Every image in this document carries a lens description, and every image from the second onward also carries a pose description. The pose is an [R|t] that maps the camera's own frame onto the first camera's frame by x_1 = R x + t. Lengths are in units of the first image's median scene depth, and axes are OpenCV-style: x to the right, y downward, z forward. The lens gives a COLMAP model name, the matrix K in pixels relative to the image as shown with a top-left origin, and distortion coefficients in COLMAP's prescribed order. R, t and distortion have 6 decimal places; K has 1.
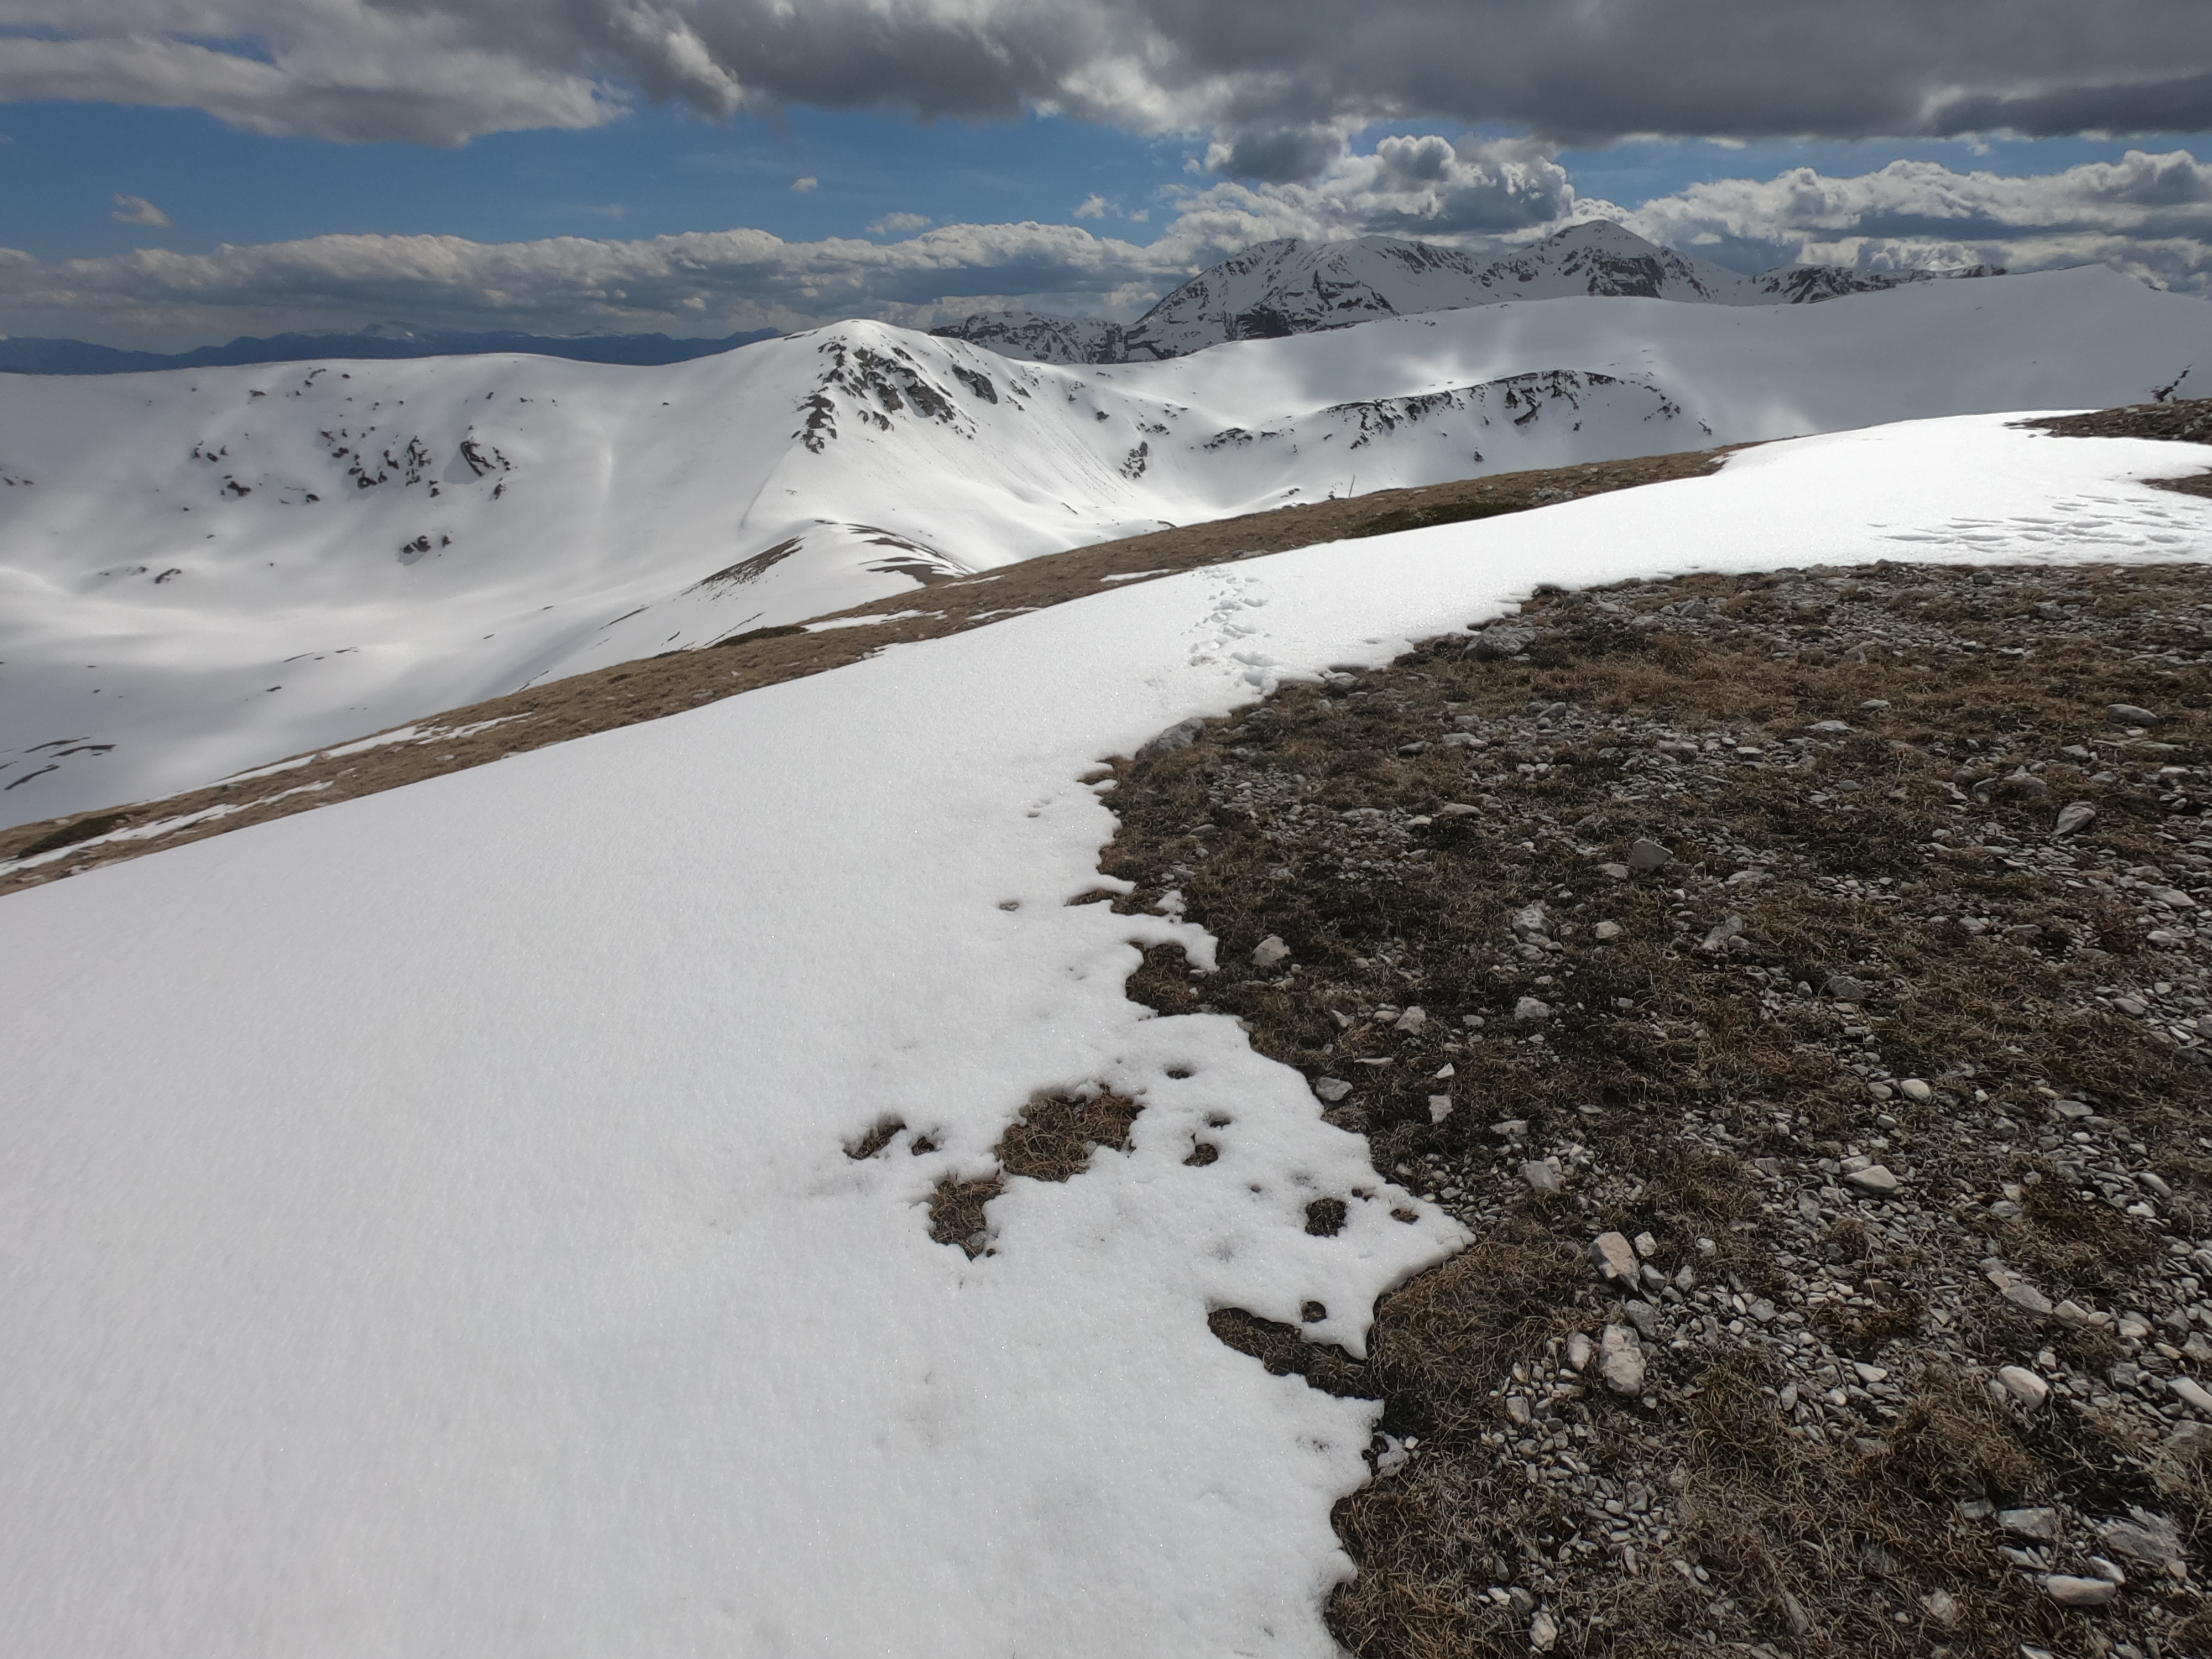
lens RADIAL K [[1104.3, 0, 1110.1], [0, 1104.3, 833.1], [0, 0, 1]] dist [-0.003639, 0.001548]
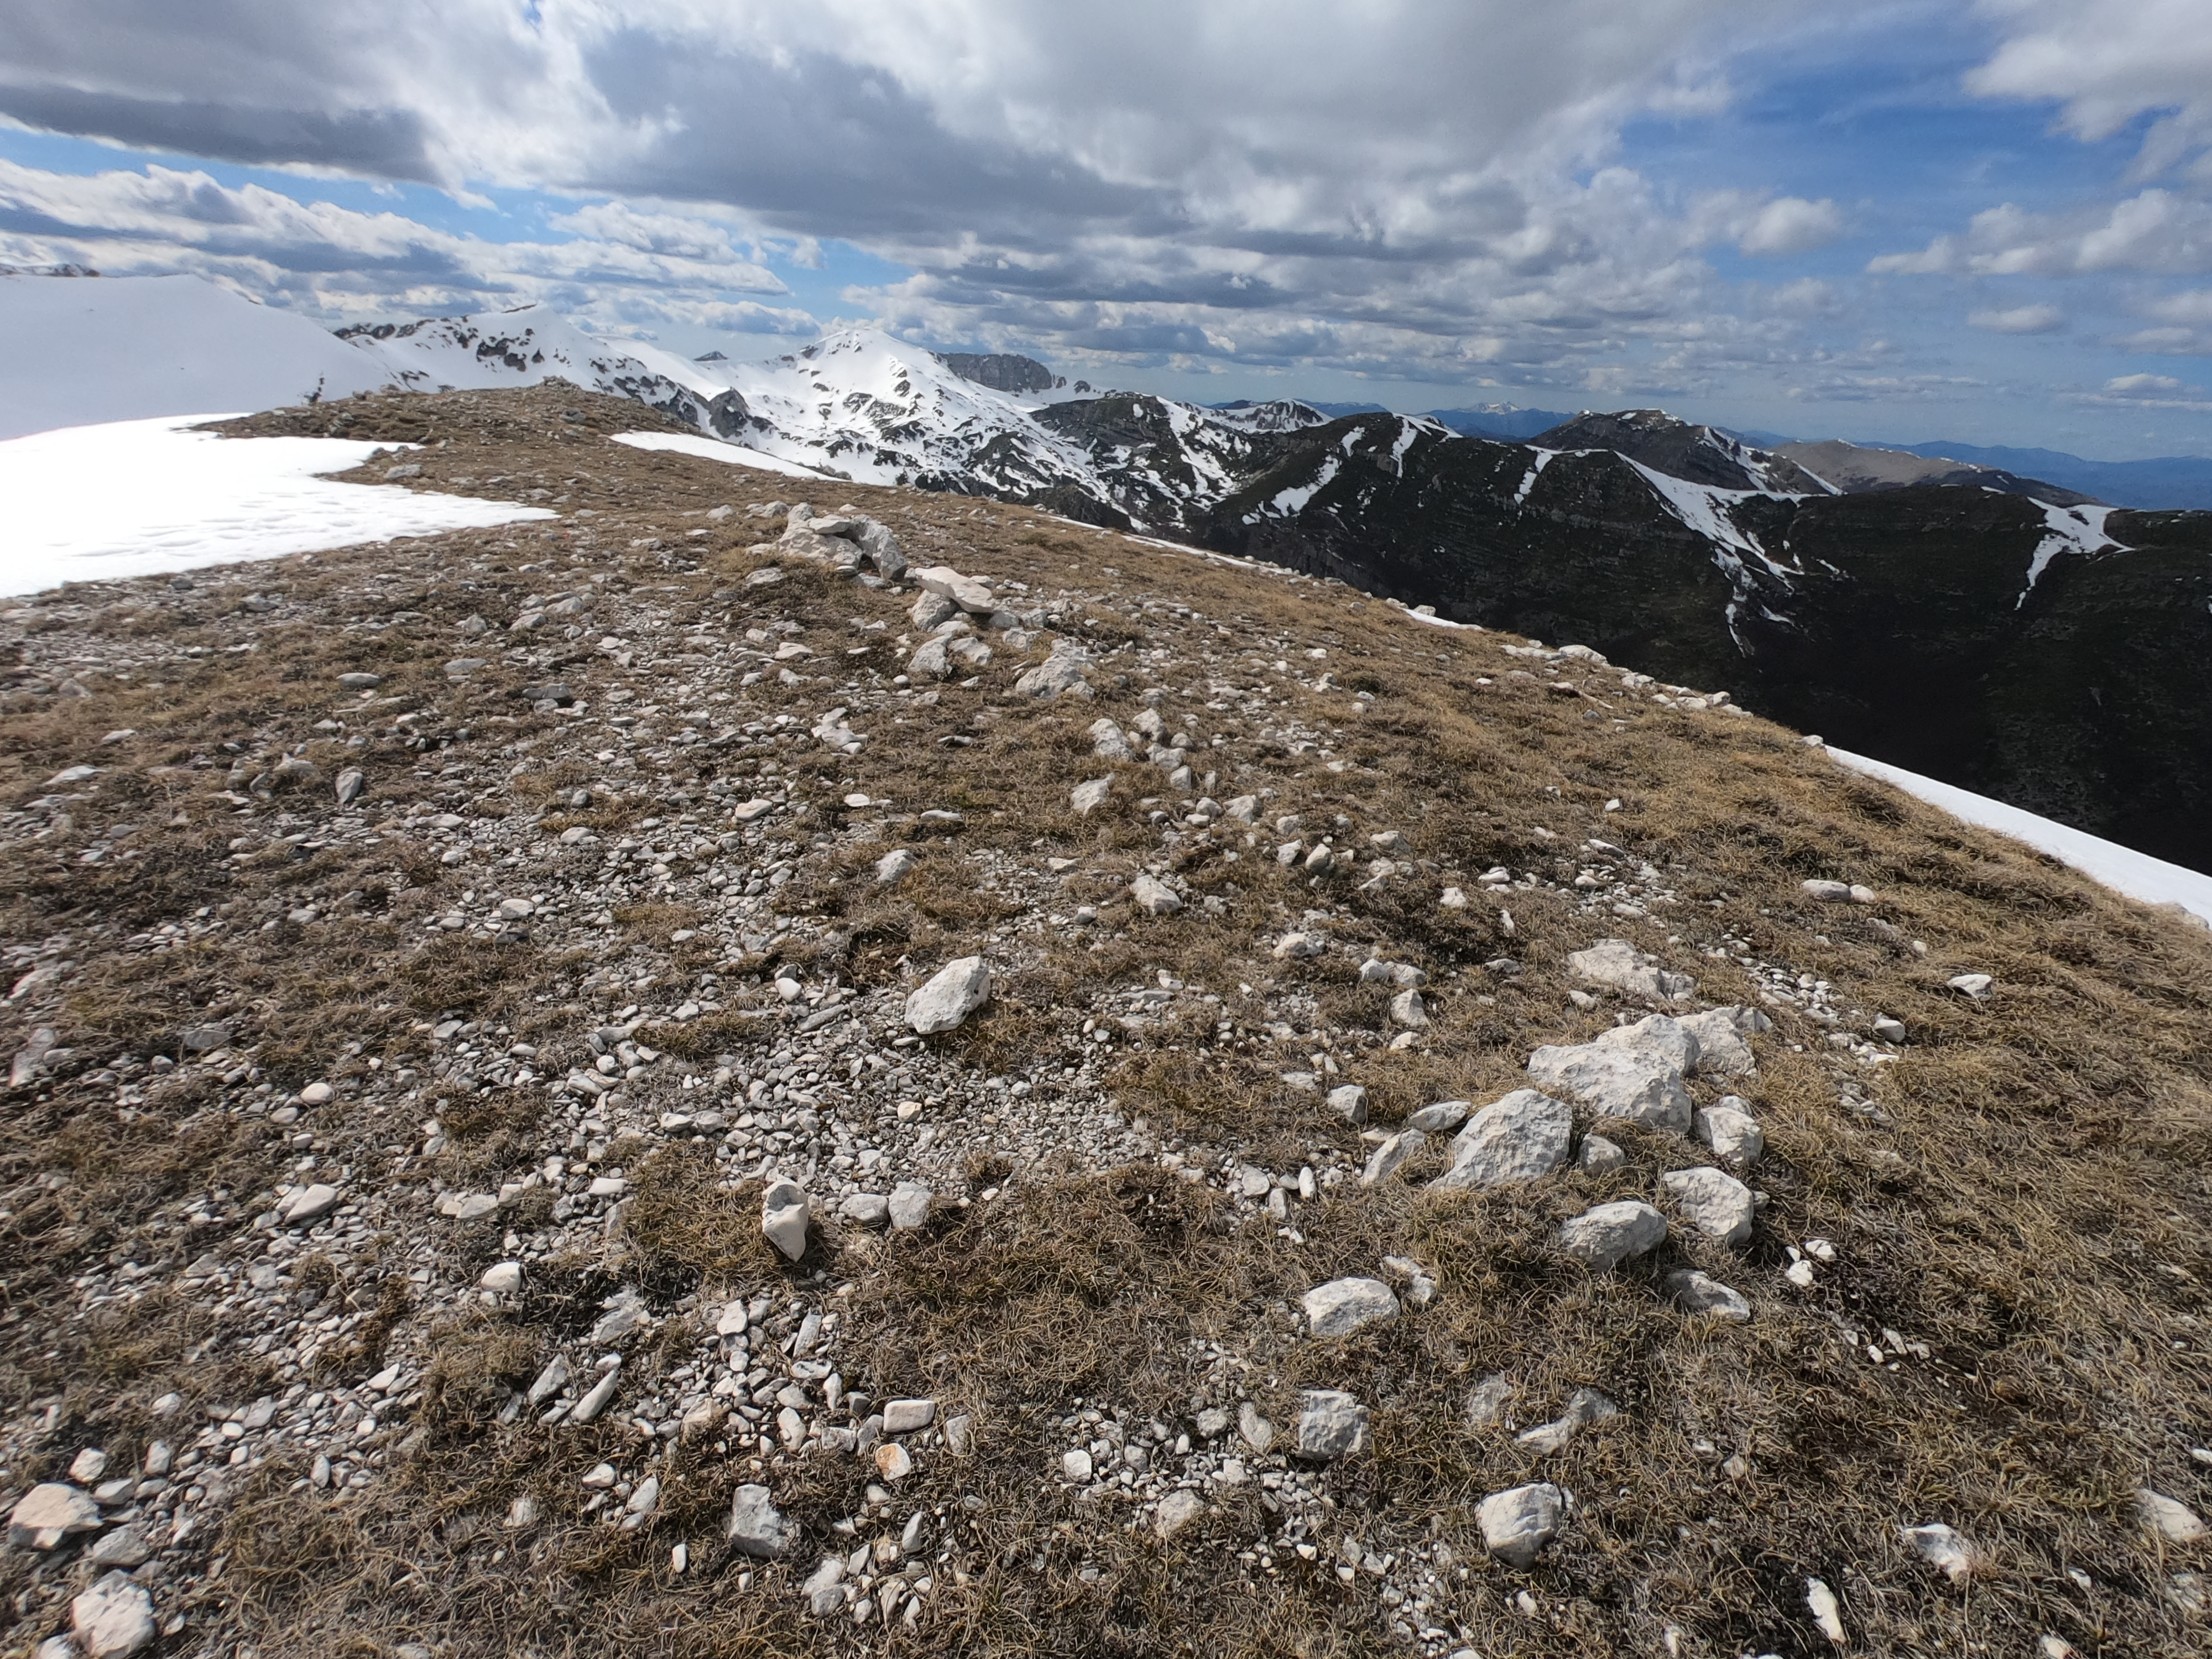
lens RADIAL K [[1104.3, 0, 1107.6], [0, 1104.3, 833.7], [0, 0, 1]] dist [-0.003639, 0.001548]
pose [[0.254628, -0.359592, 0.897696, 0.095952], [0.363901, 0.895690, 0.255570, 0.026095], [-0.895958, 0.261597, 0.358923, -0.033201]]
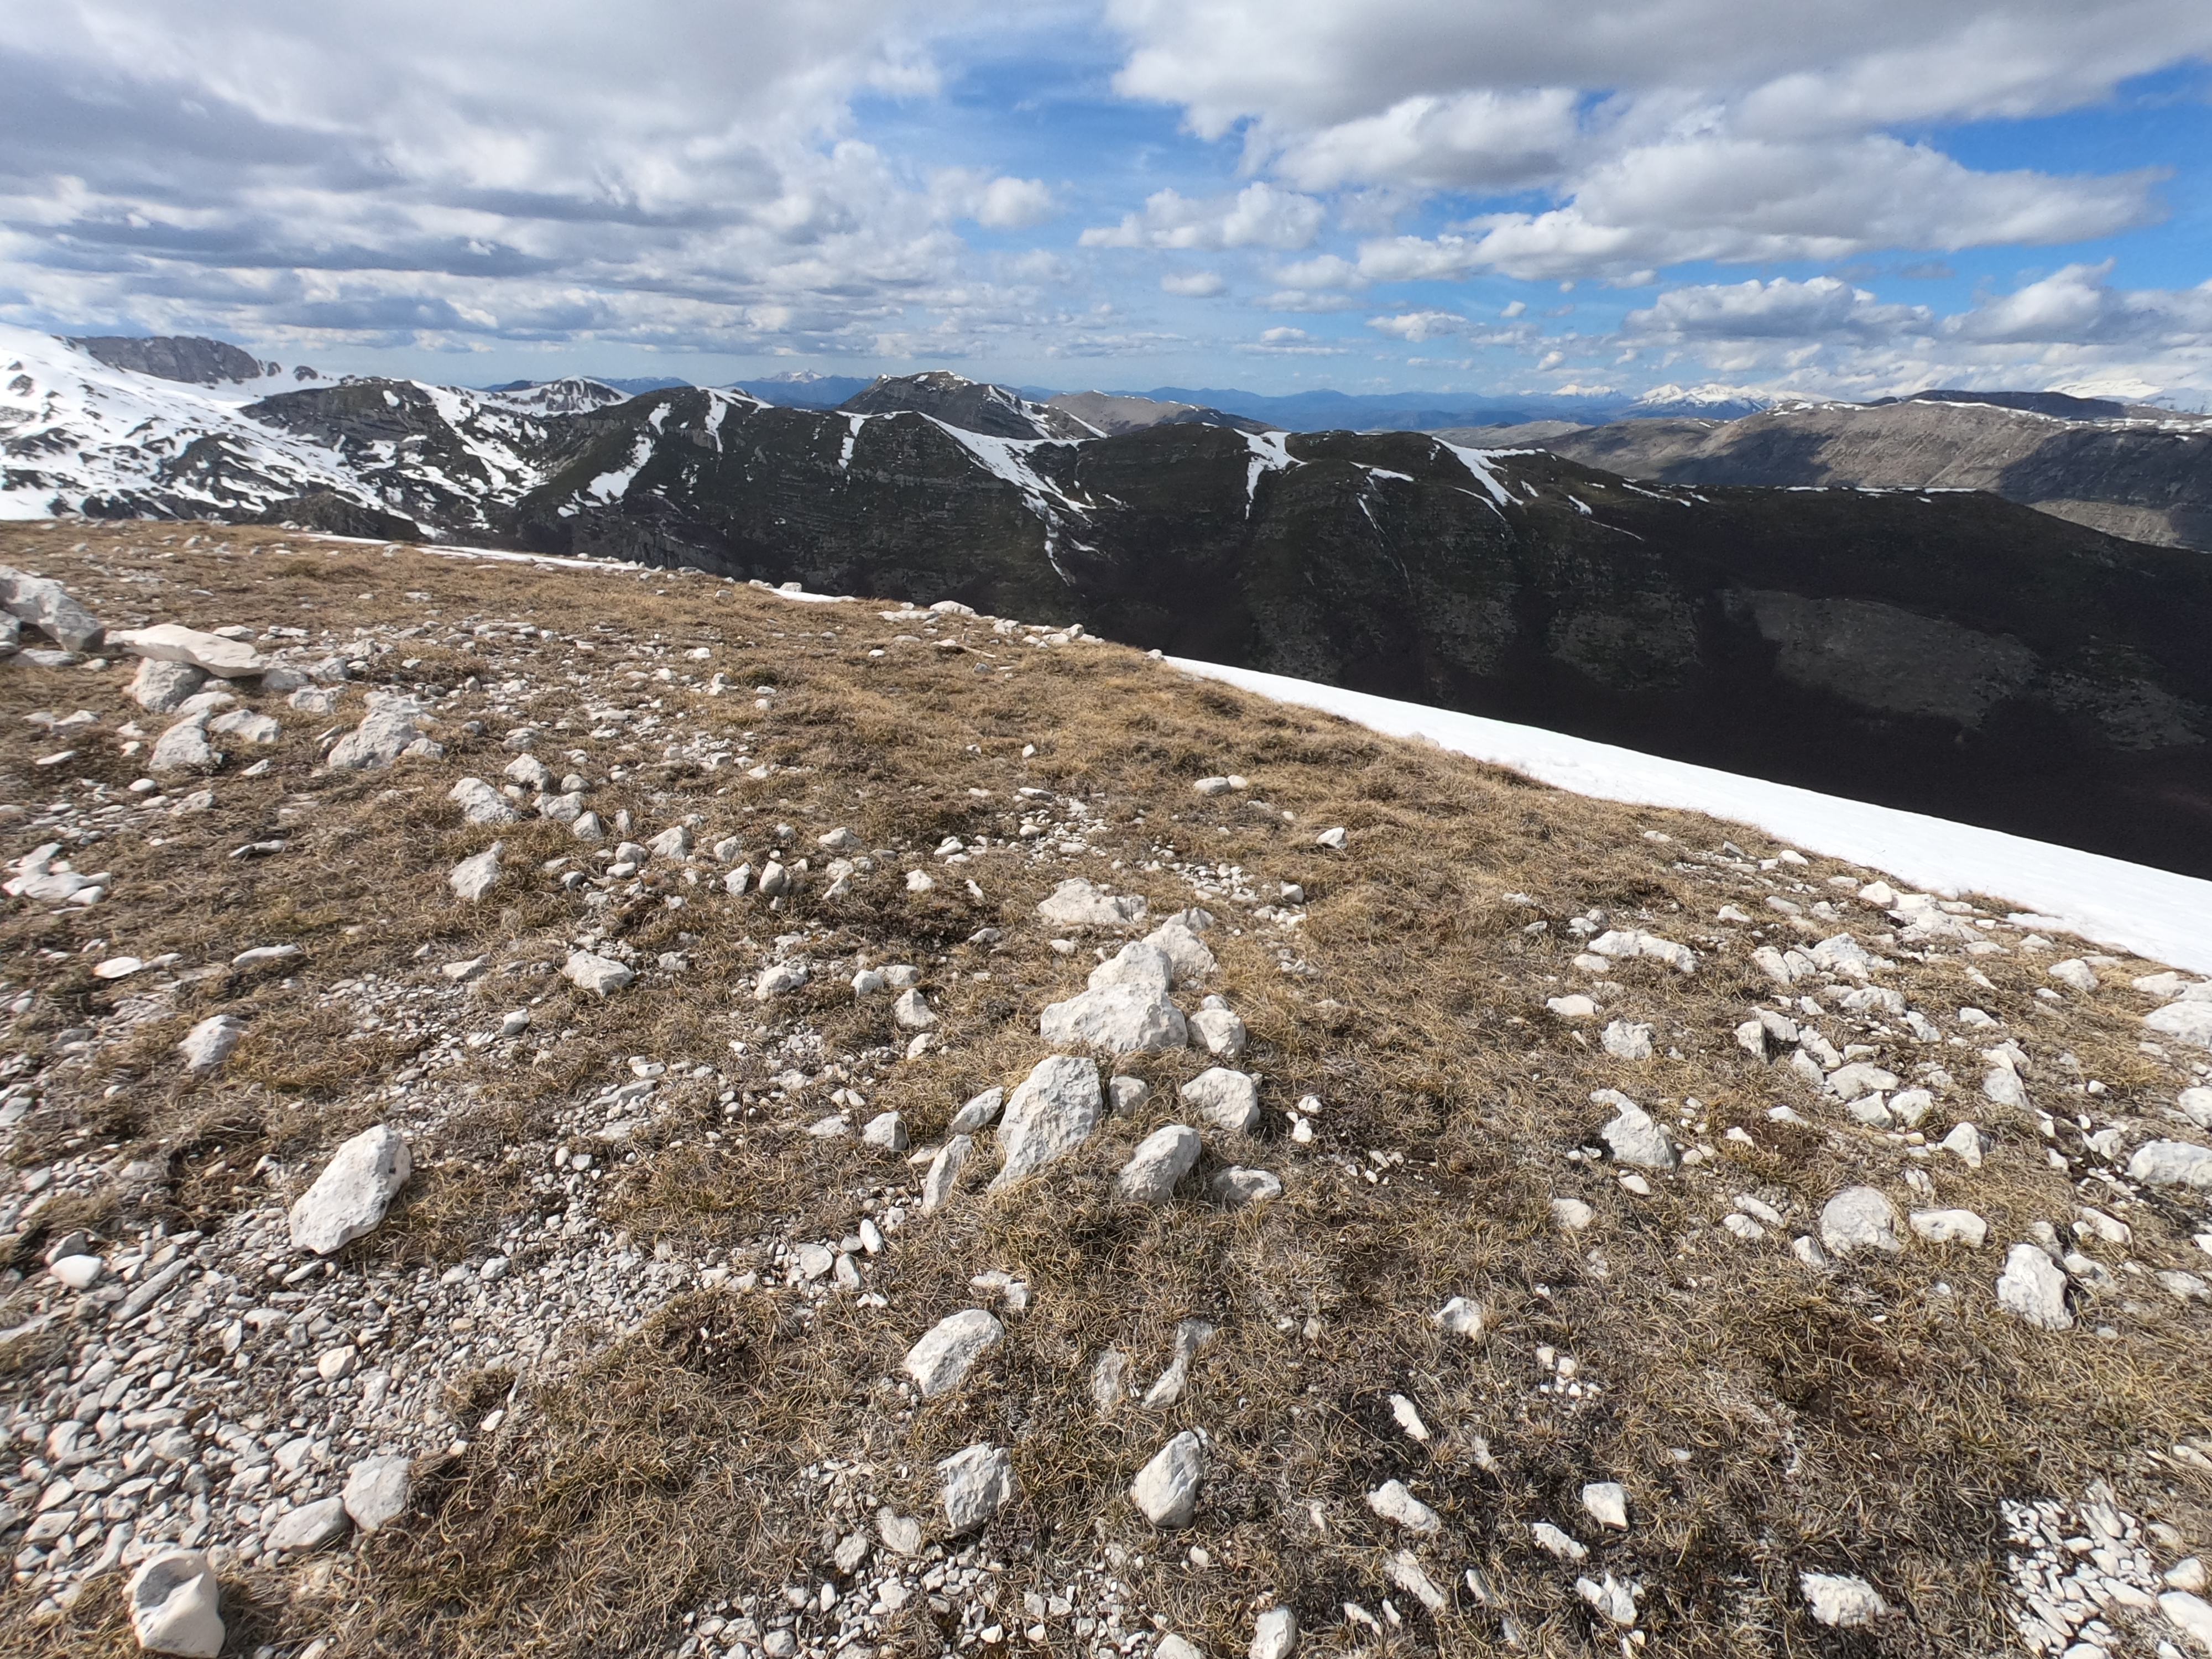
lens RADIAL K [[1104.3, 0, 1104.1], [0, 1104.3, 829.6], [0, 0, 1]] dist [-0.003639, 0.001548]
pose [[-0.306808, -0.370845, 0.876552, 0.164842], [0.389999, 0.791117, 0.471206, 0.009781], [-0.868199, 0.486424, -0.098092, -0.005679]]
